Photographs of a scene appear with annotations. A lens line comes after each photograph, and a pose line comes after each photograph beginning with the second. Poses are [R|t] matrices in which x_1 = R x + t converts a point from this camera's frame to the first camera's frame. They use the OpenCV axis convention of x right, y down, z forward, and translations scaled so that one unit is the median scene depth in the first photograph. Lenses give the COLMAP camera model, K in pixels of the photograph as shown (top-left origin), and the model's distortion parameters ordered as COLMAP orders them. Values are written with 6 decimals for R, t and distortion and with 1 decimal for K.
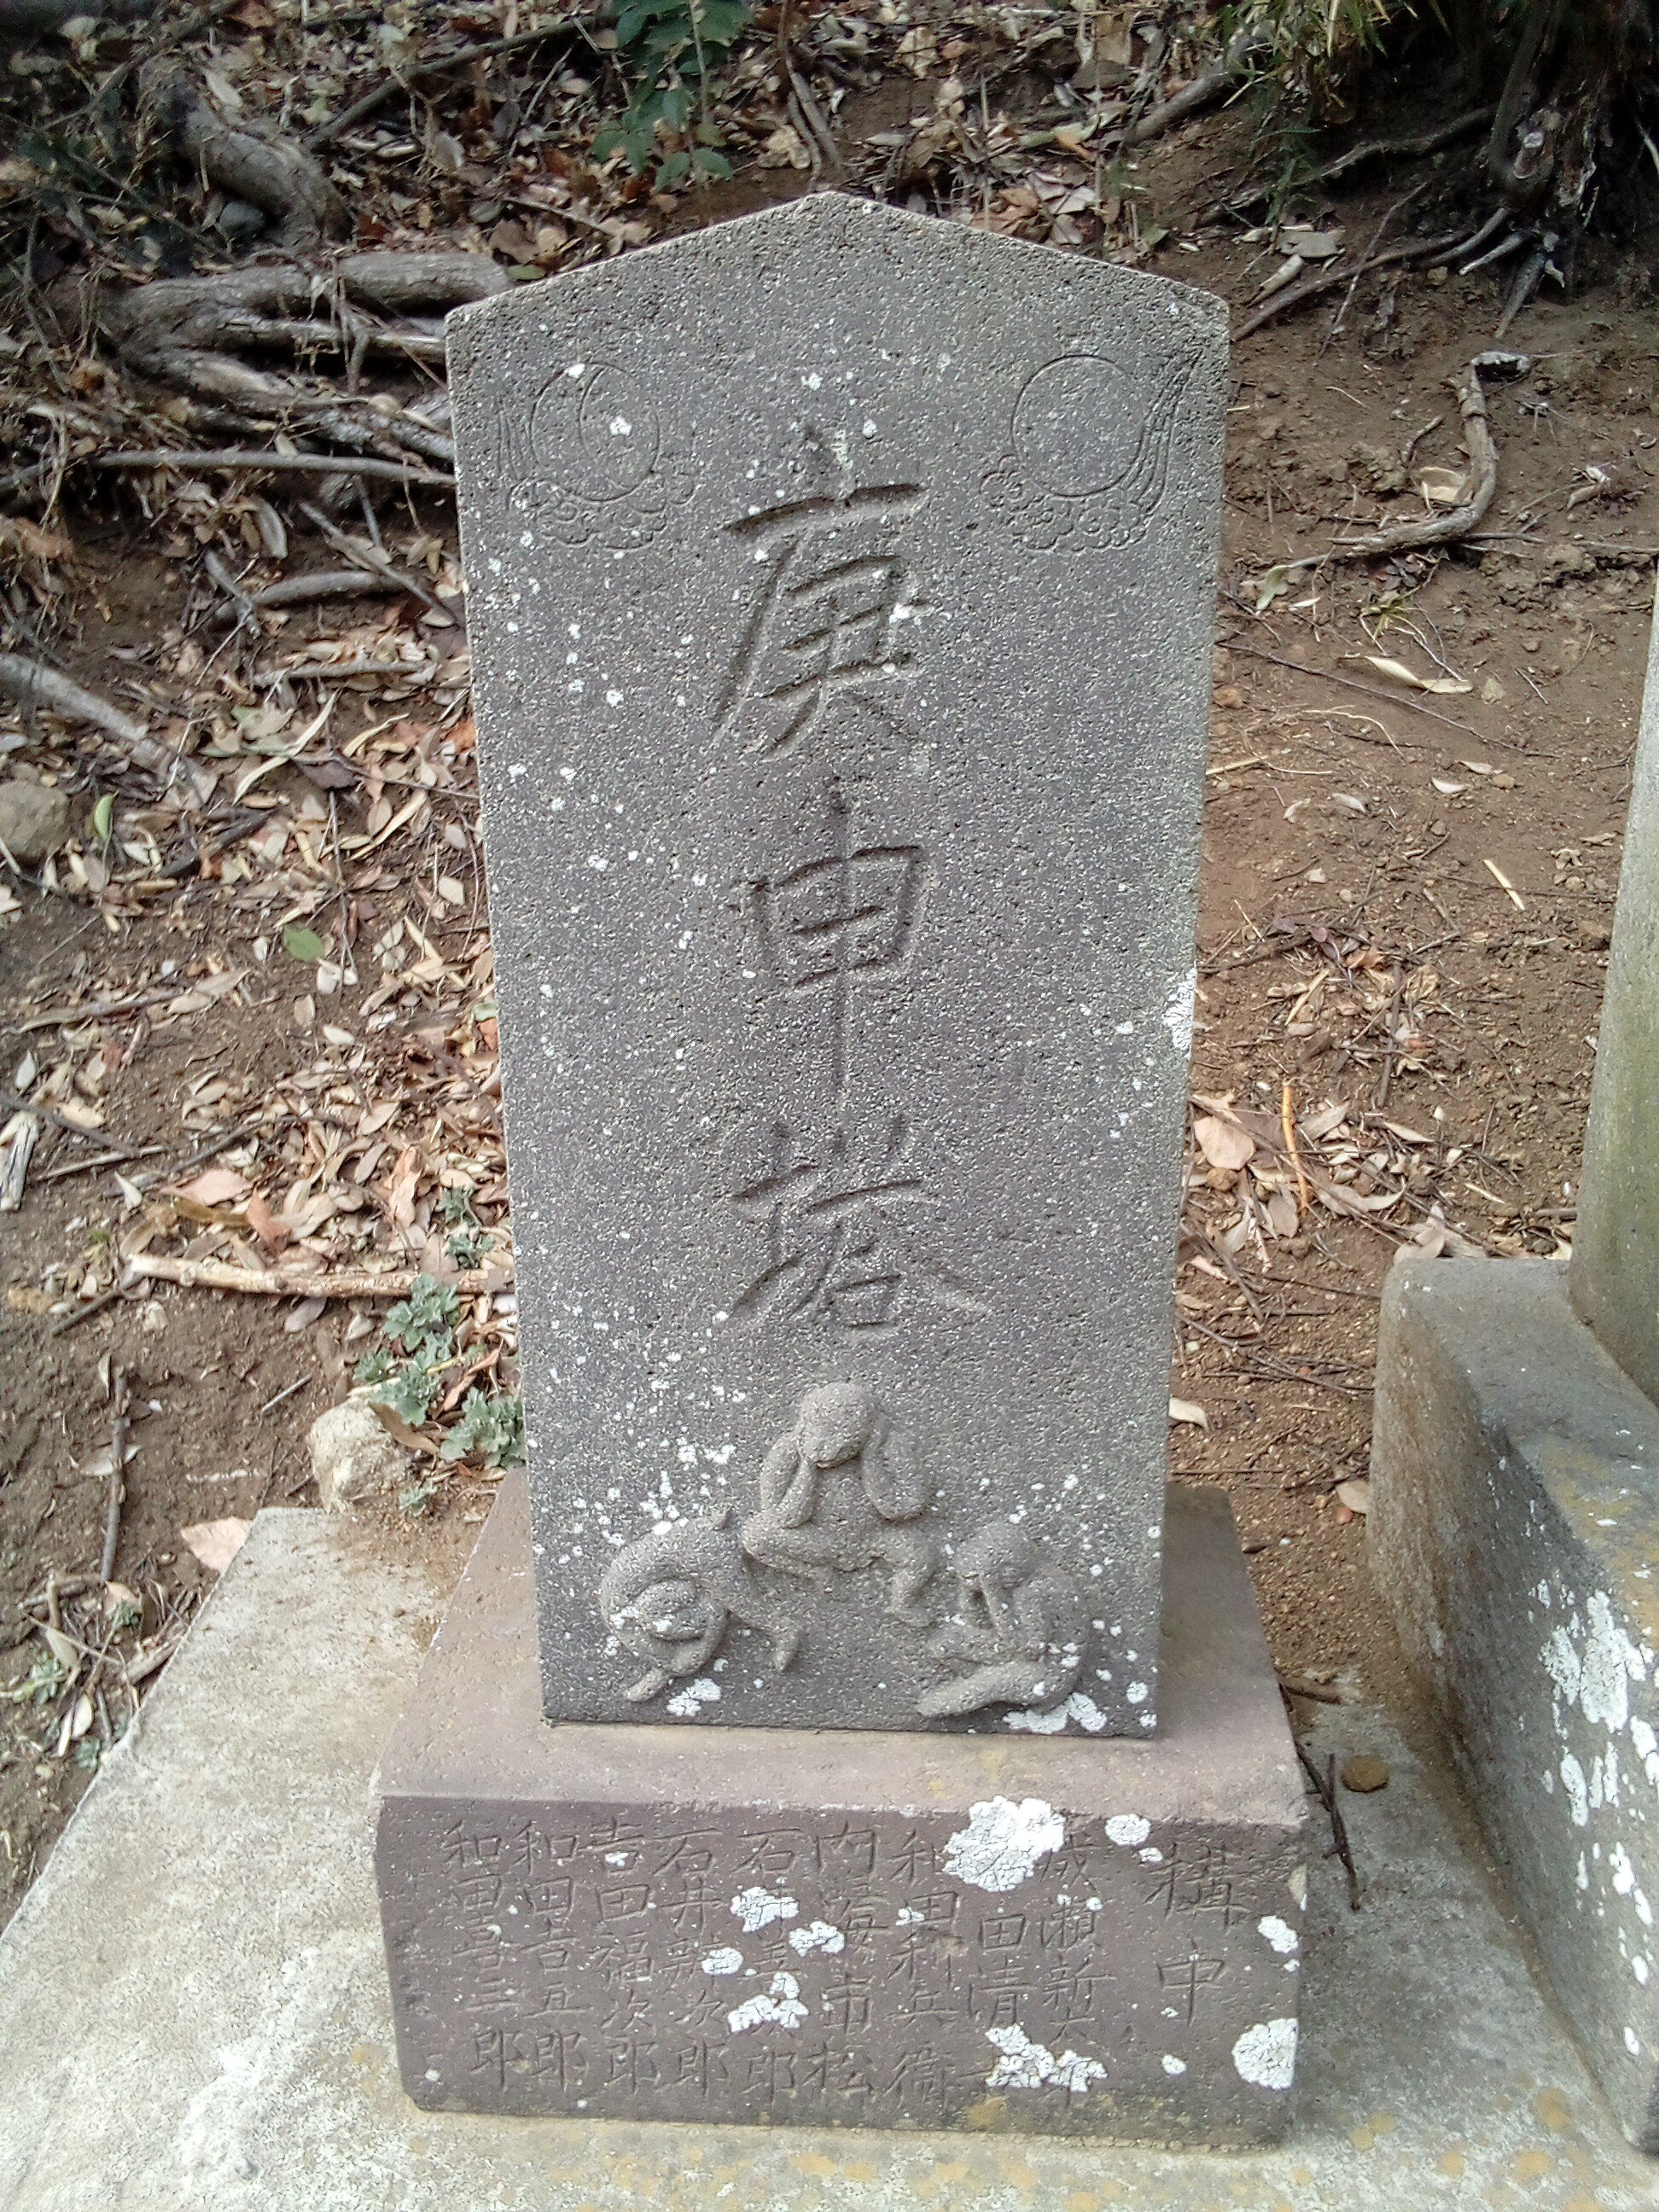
lens RADIAL K [[1853.6, 0, 822.3], [0, 1853.6, 1117.0], [0, 0, 1]] dist [0.069216, -0.110041]
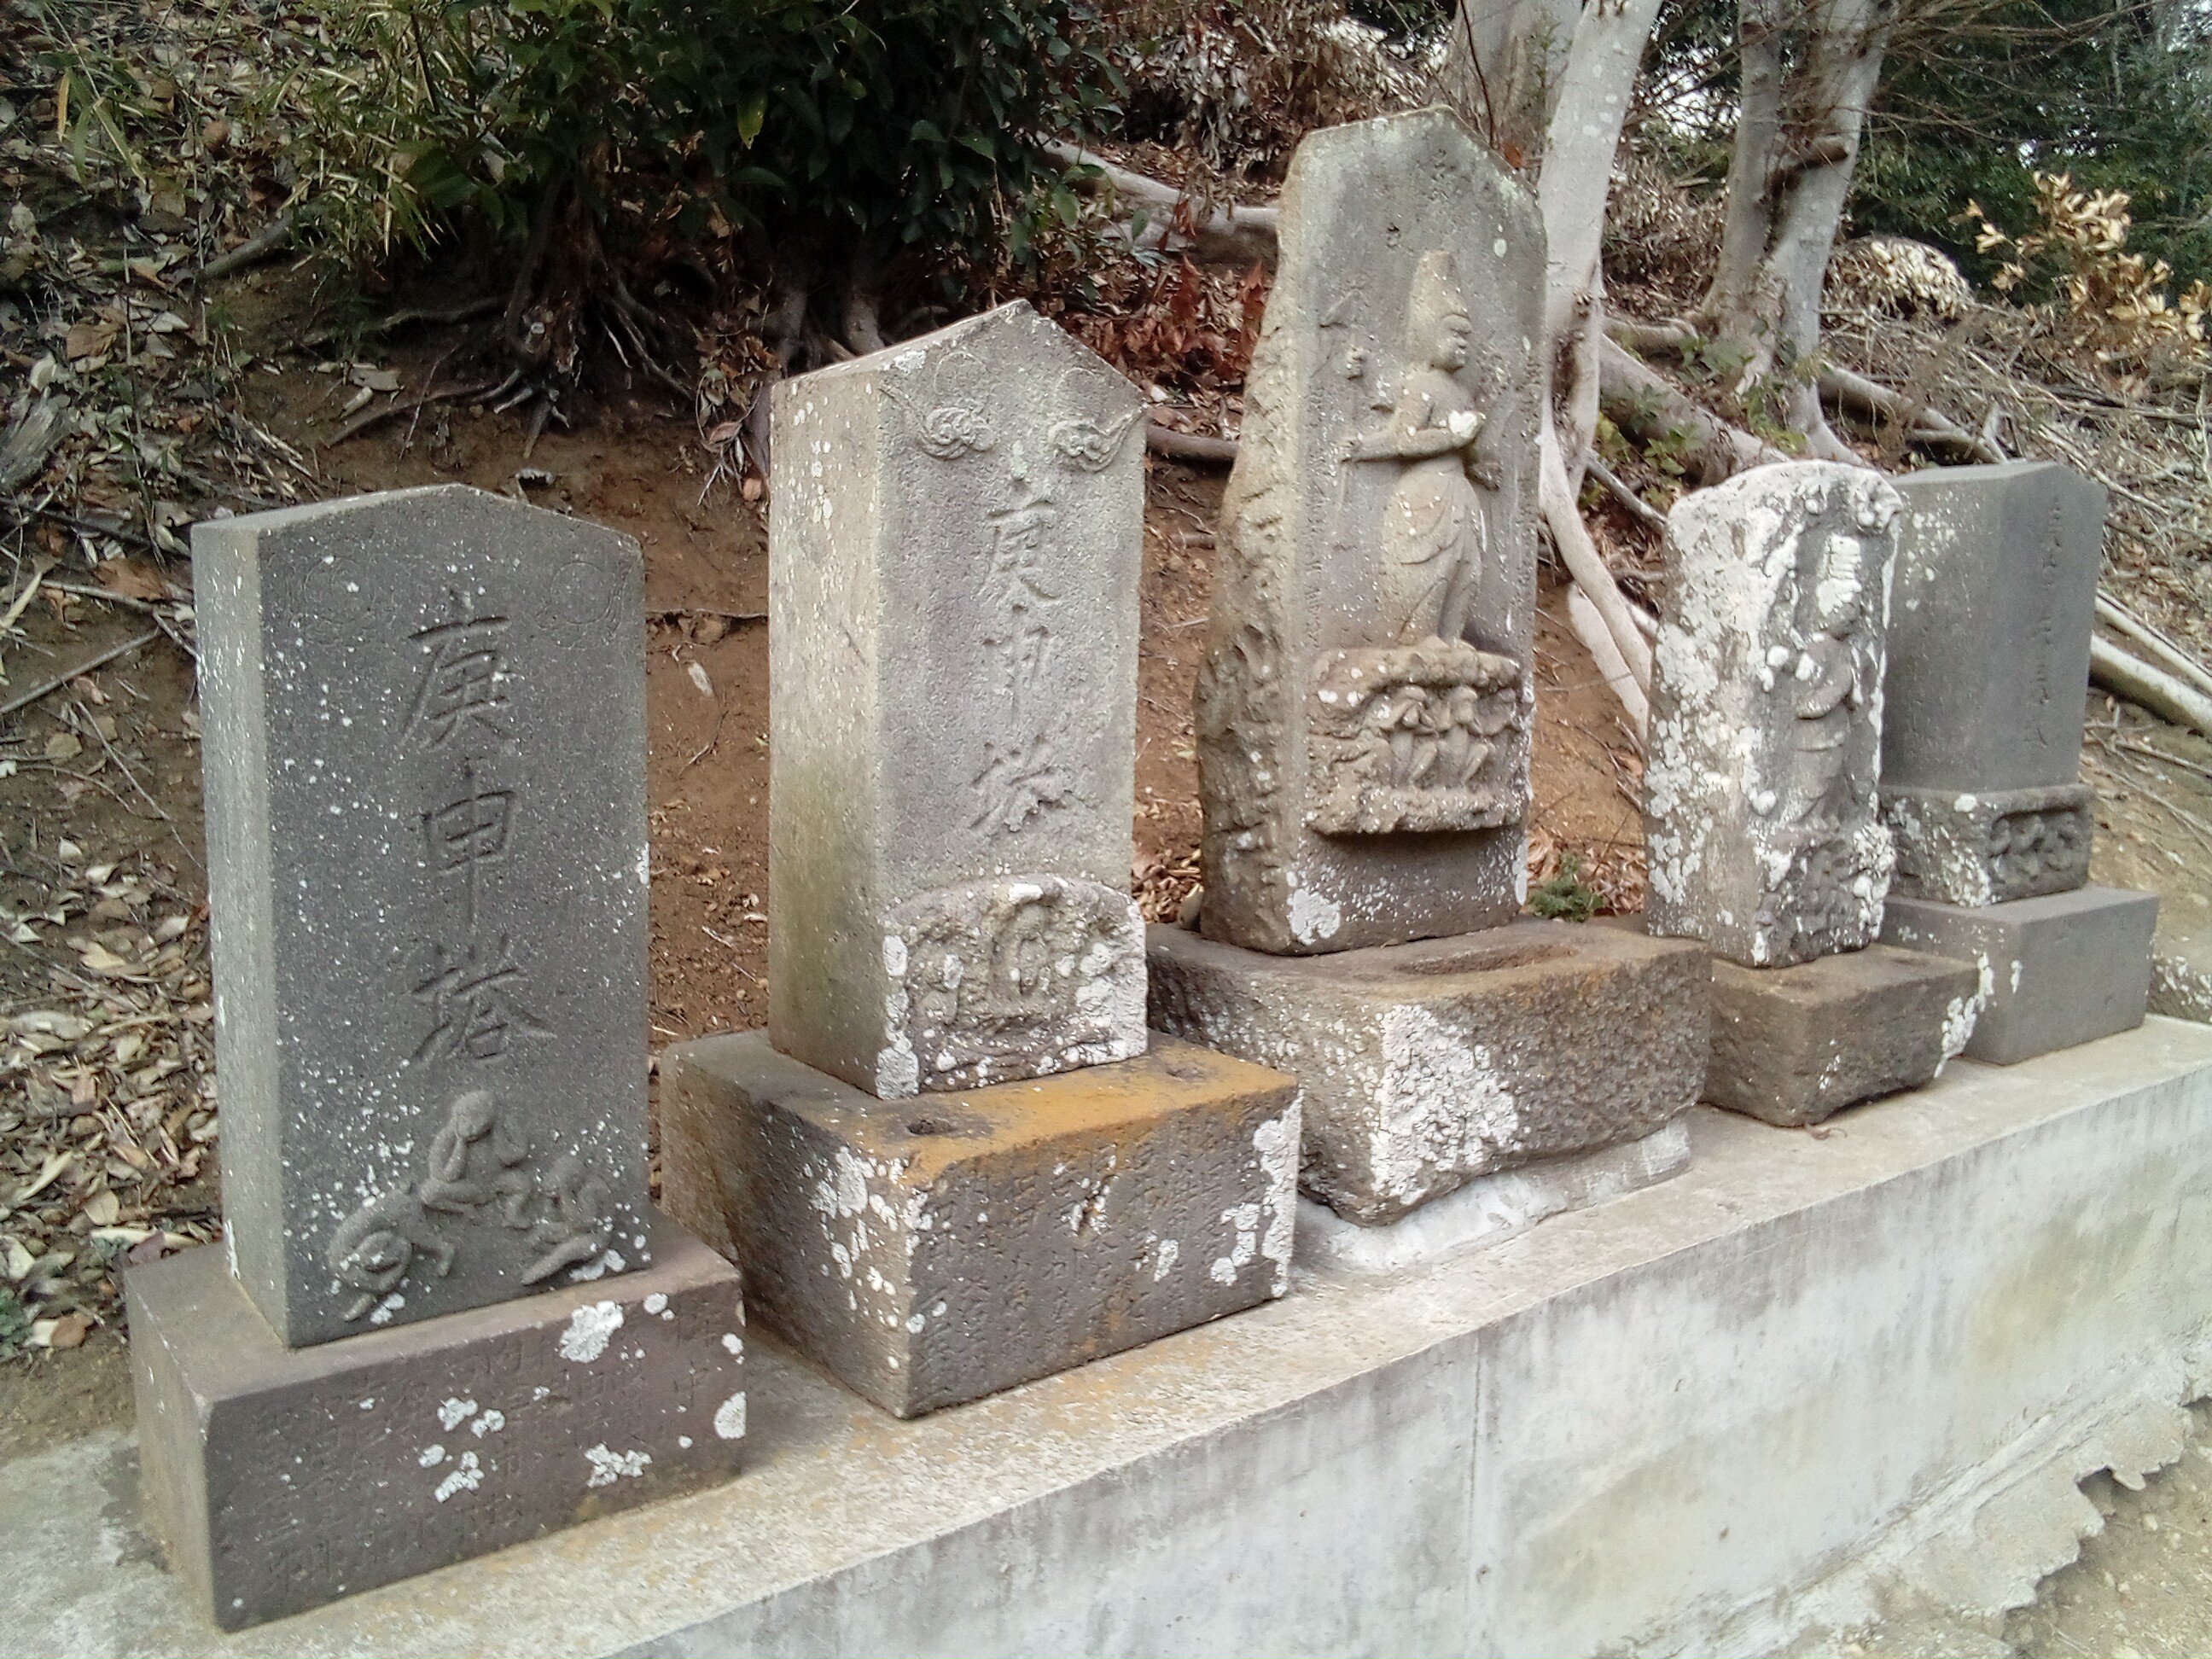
lens RADIAL K [[1853.6, 0, 1126.1], [0, 1853.6, 835.3], [0, 0, 1]] dist [0.069216, -0.110041]
pose [[0.755098, -0.070128, 0.651850, -0.392461], [0.170124, 0.981164, -0.091514, 0.100609], [-0.633154, 0.179997, 0.752806, -0.467116]]
